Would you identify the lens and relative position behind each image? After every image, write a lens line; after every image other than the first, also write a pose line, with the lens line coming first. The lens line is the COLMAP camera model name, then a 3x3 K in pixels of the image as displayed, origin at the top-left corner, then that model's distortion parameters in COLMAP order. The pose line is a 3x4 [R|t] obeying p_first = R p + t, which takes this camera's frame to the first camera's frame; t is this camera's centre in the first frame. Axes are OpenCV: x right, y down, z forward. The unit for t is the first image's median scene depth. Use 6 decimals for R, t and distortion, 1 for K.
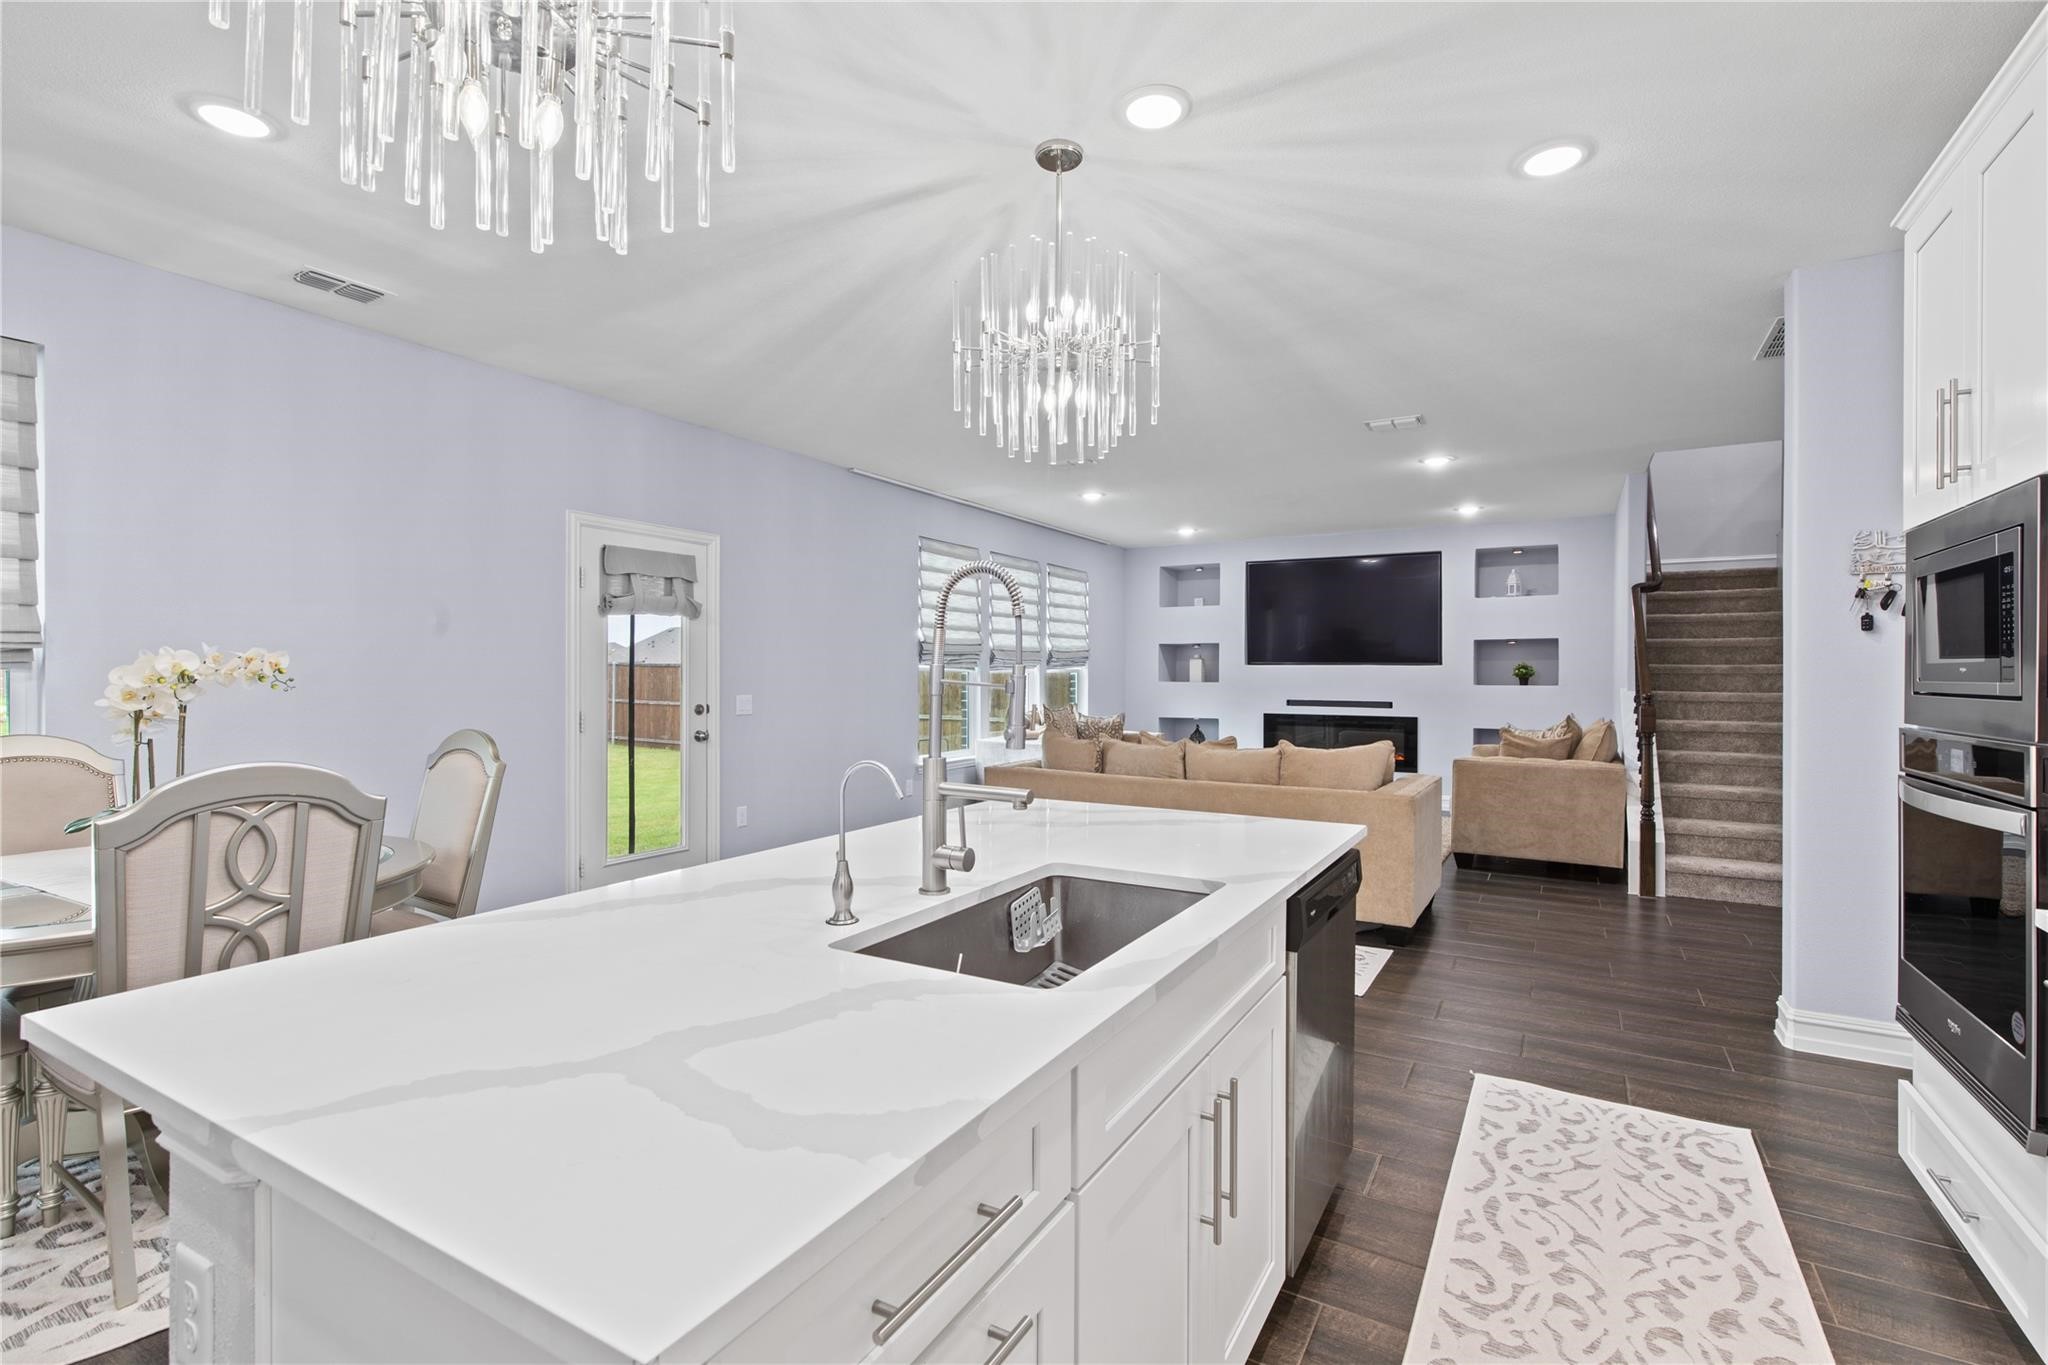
lens RADIAL K [[923.2, 0, 1036.9], [0, 923.2, 676.8], [0, 0, 1]] dist [0.006832, -0.001146]
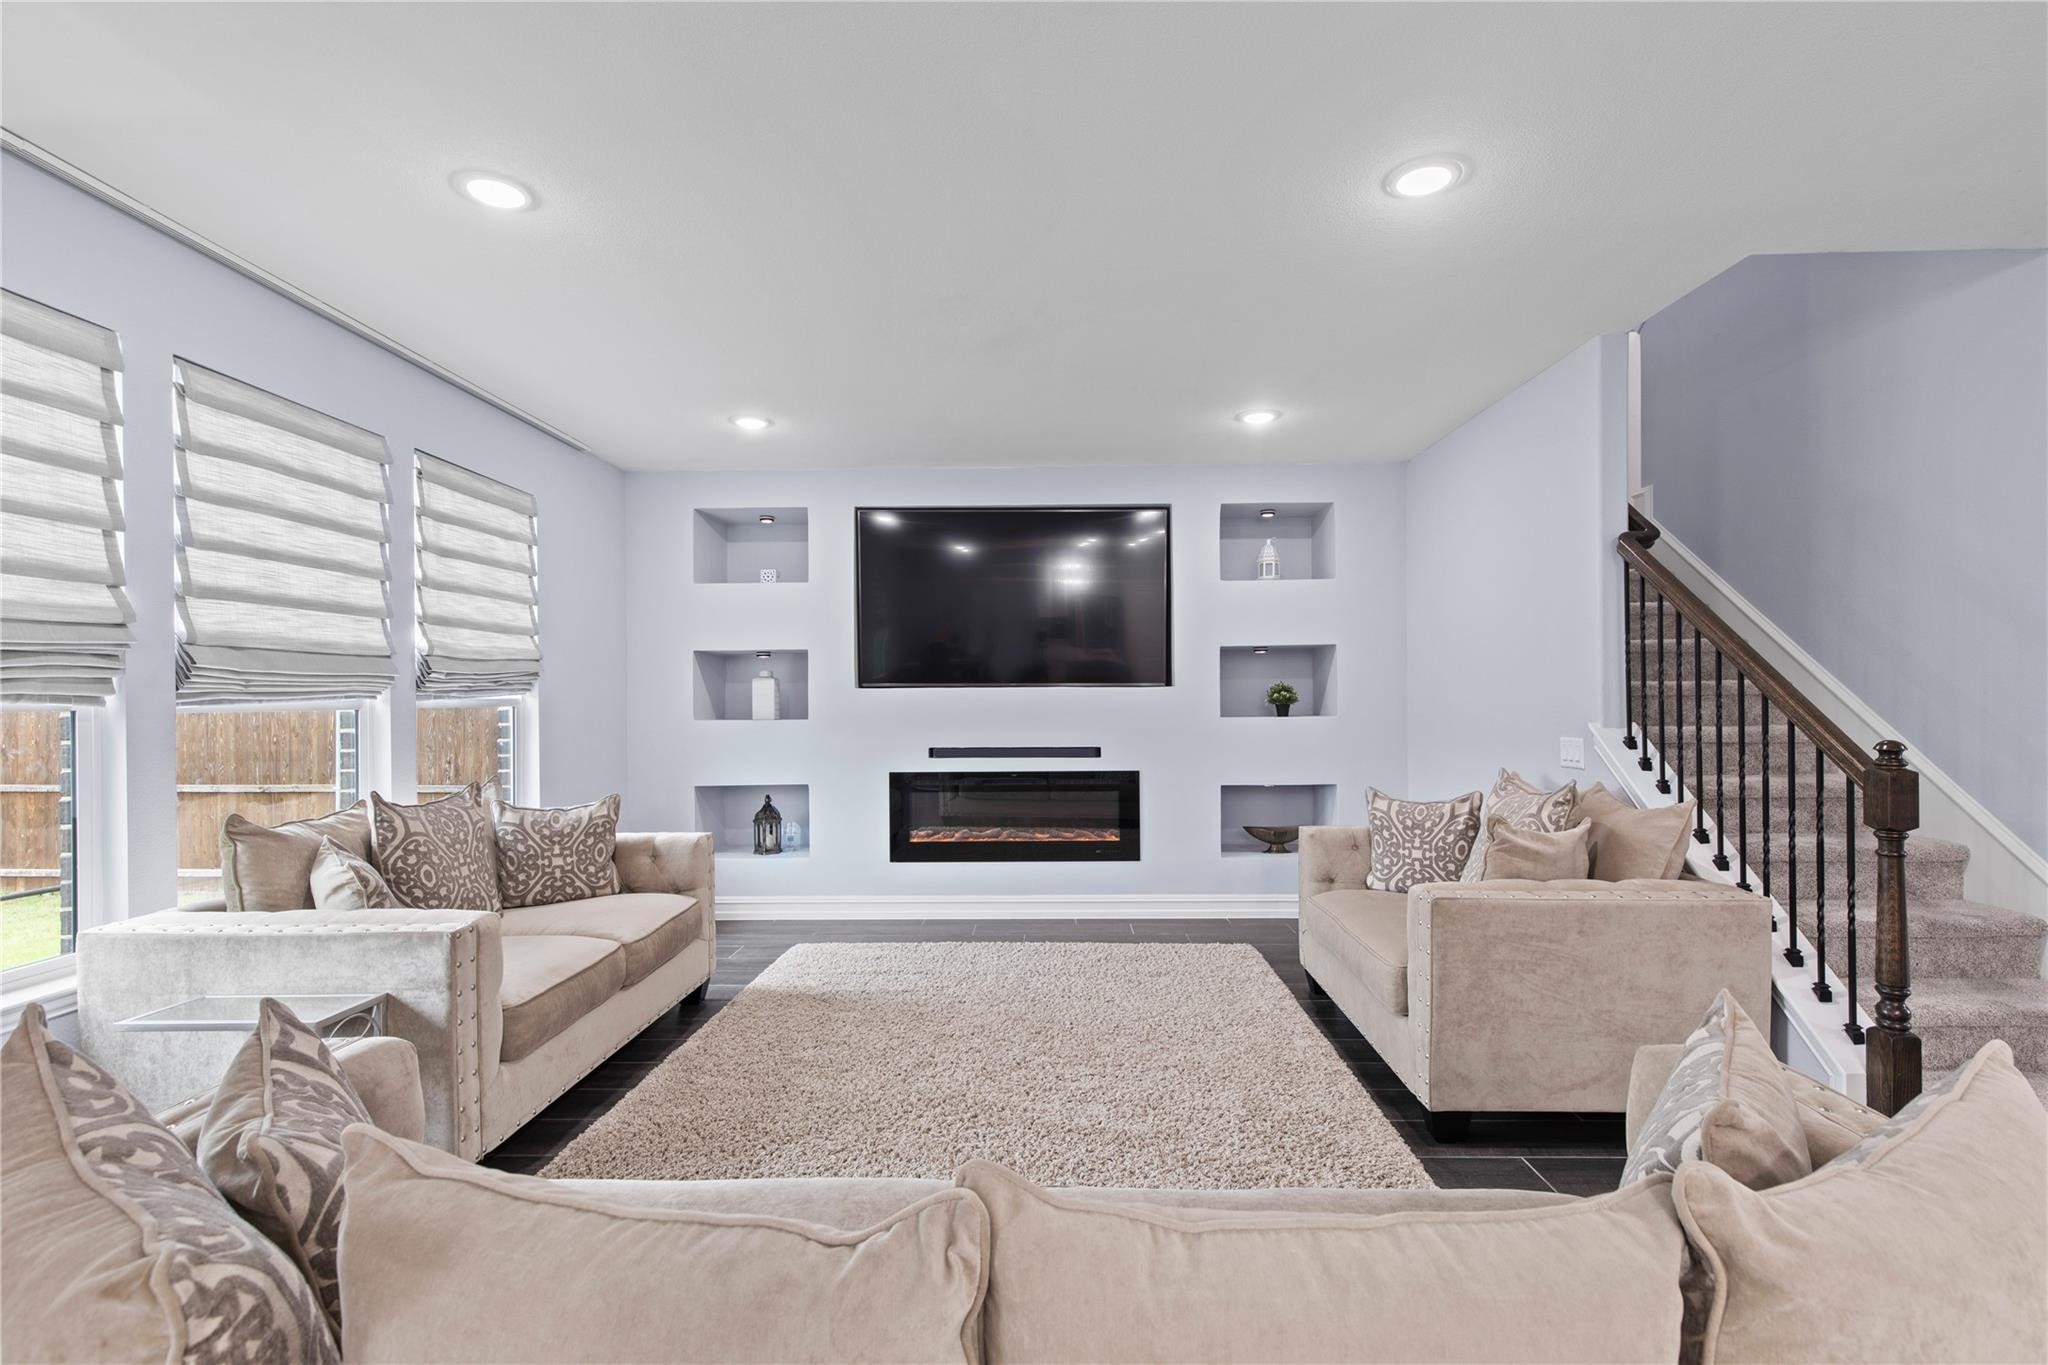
lens RADIAL K [[923.2, 0, 1041.0], [0, 923.2, 699.8], [0, 0, 1]] dist [0.006832, -0.001146]
pose [[0.875063, -0.010587, 0.483894, 0.056906], [0.012882, 0.999916, -0.001419, -0.004032], [-0.483838, 0.007475, 0.875126, 0.505621]]
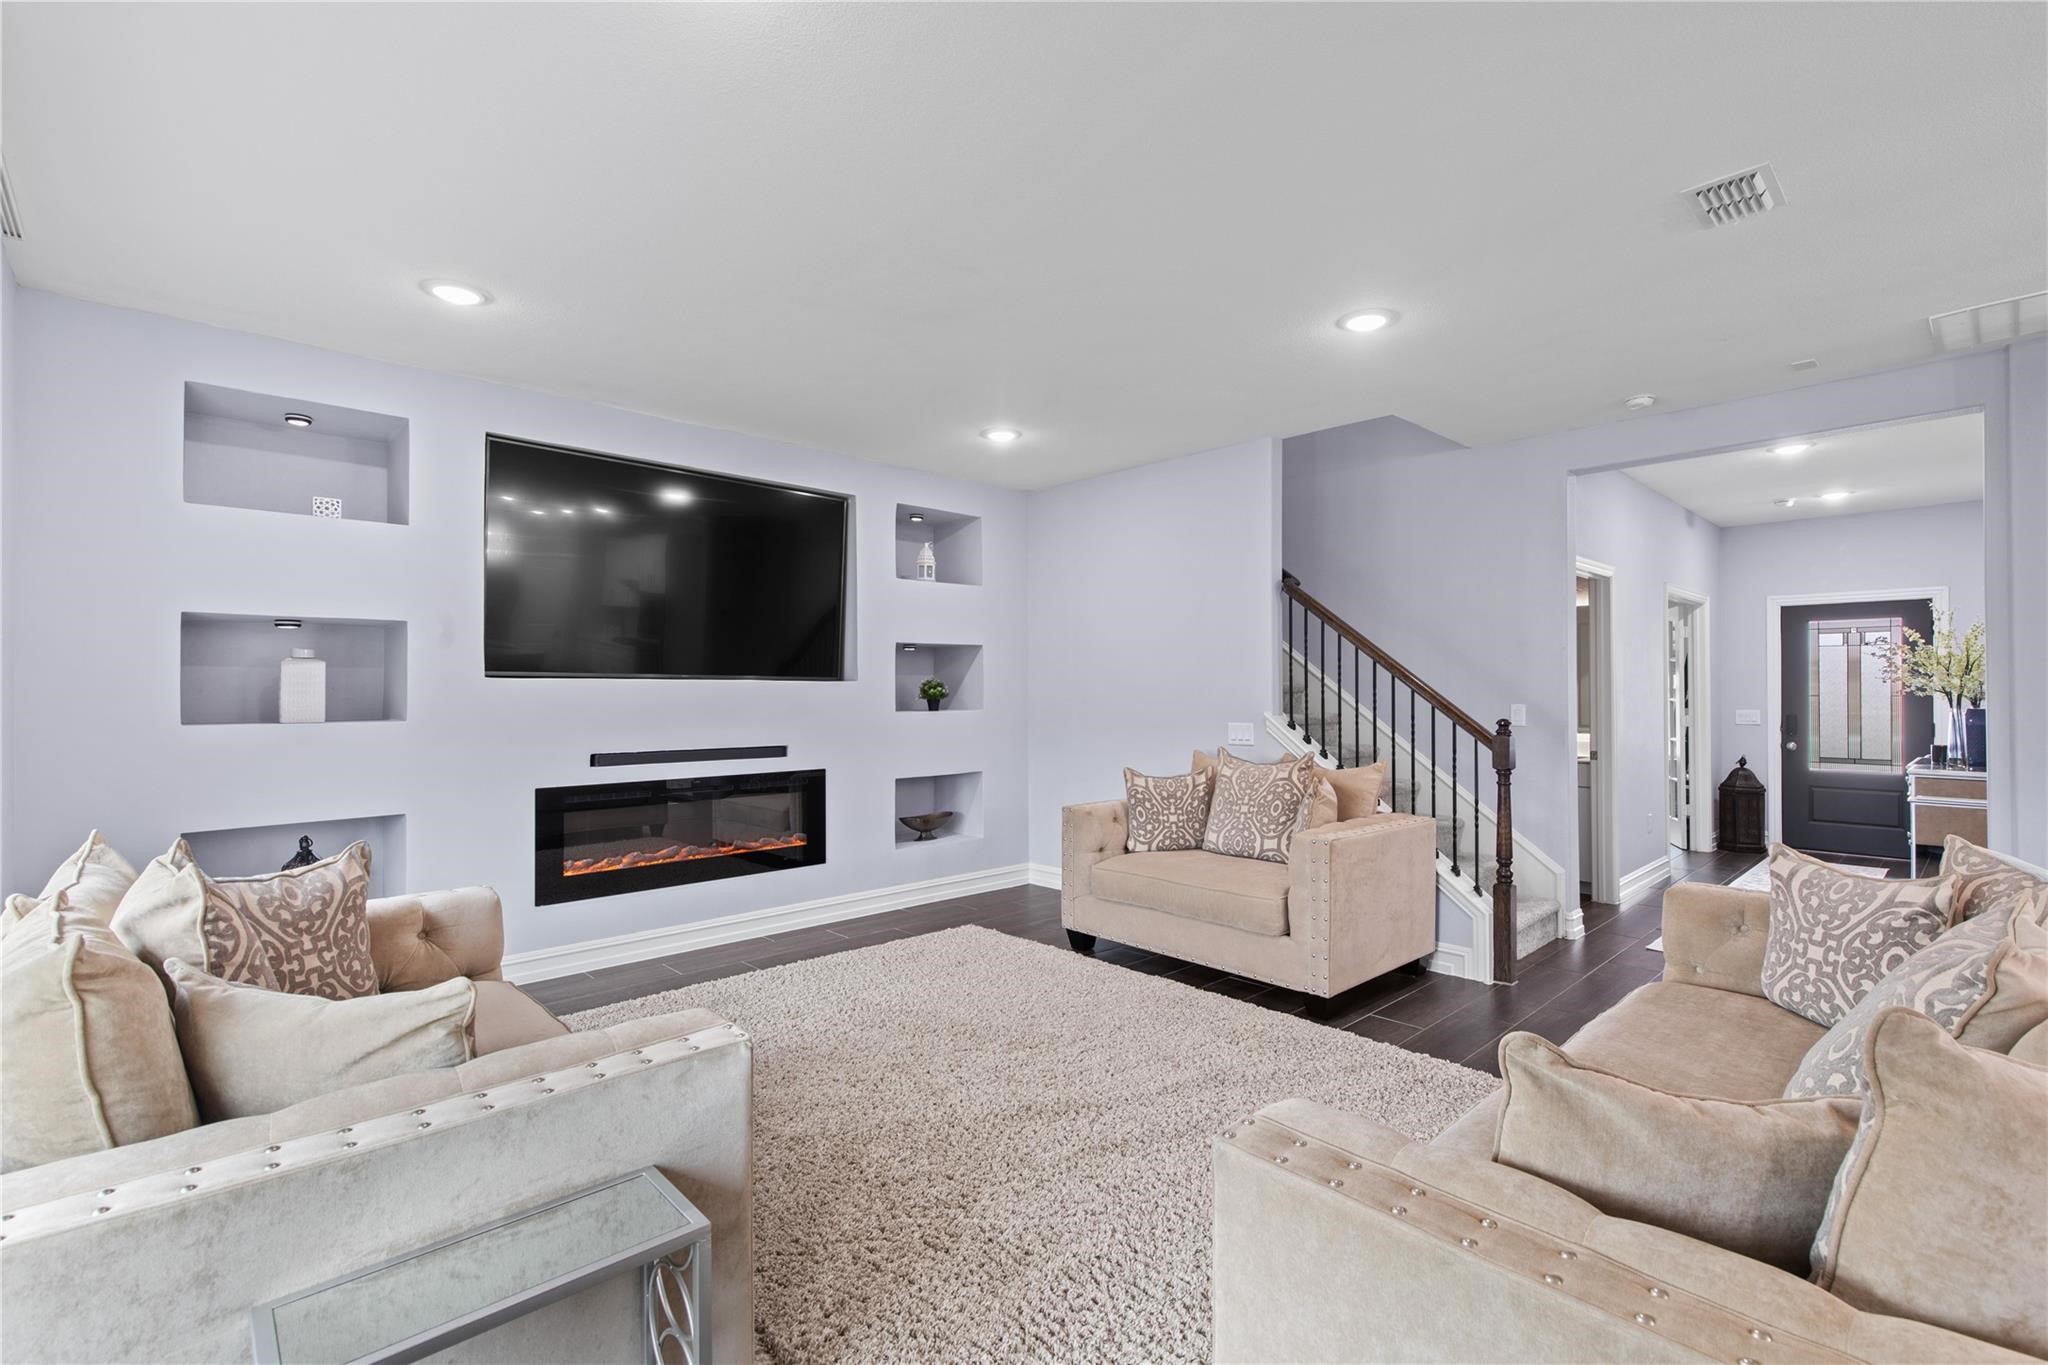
lens RADIAL K [[923.2, 0, 1049.1], [0, 923.2, 672.4], [0, 0, 1]] dist [0.006832, -0.001146]
pose [[0.276627, 0.015169, 0.960858, -0.123075], [0.007499, 0.999811, -0.017943, -0.006682], [-0.960948, 0.012169, 0.276461, 0.719563]]
